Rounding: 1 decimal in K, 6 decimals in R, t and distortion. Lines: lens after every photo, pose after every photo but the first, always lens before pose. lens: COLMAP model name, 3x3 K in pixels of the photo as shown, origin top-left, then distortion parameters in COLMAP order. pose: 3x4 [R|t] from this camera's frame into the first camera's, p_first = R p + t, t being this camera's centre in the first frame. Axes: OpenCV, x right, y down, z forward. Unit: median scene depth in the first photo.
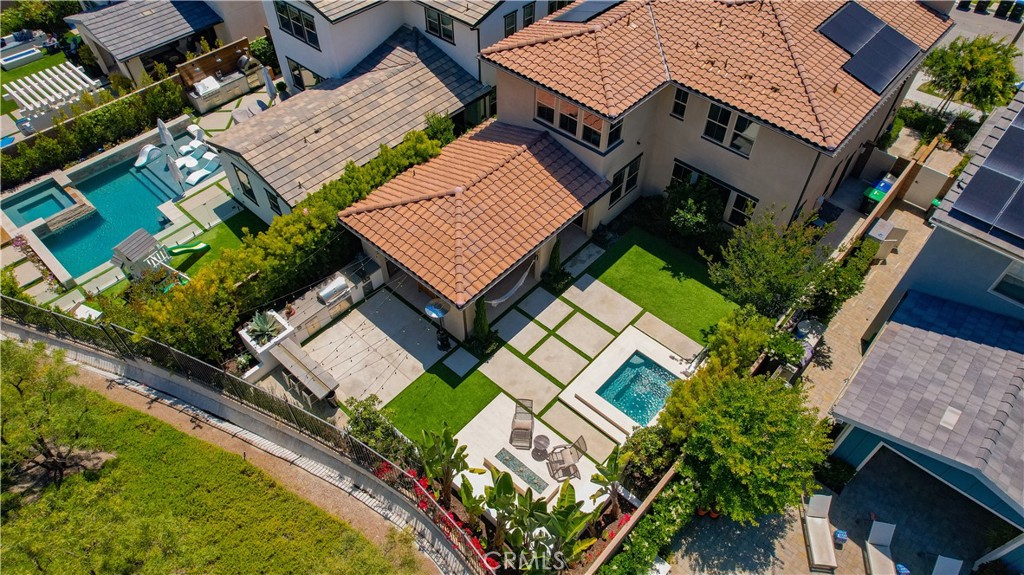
lens RADIAL K [[653.5, 0, 509.0], [0, 653.5, 288.2], [0, 0, 1]] dist [-0.076472, 0.067366]
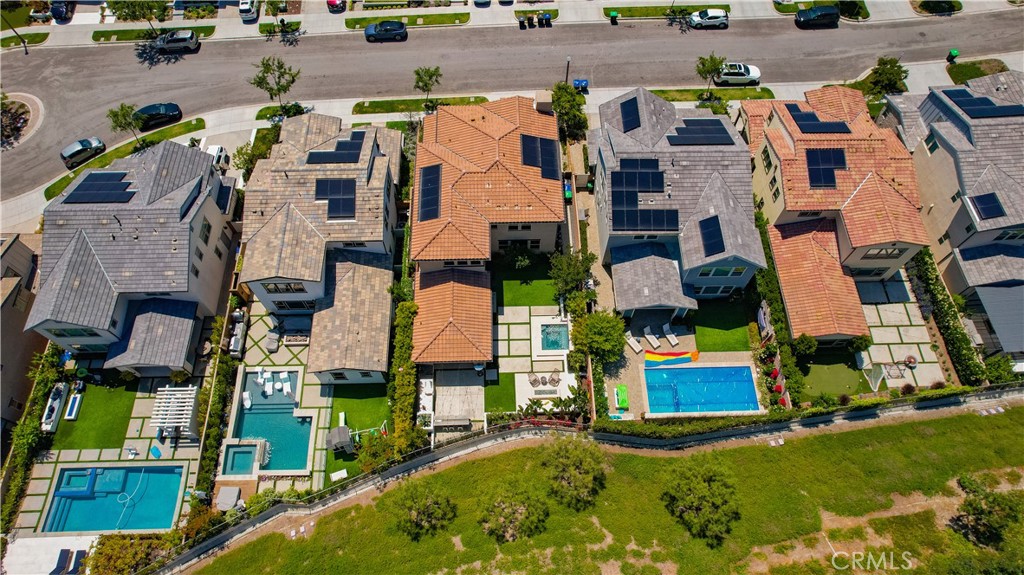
lens RADIAL K [[671.5, 0, 510.1], [0, 671.5, 286.4], [0, 0, 1]] dist [-0.083765, 0.076609]
pose [[0.722485, -0.610455, 0.324592, -0.584940], [0.518087, 0.788897, 0.330494, -0.861455], [-0.457822, -0.070610, 0.886235, -1.110569]]
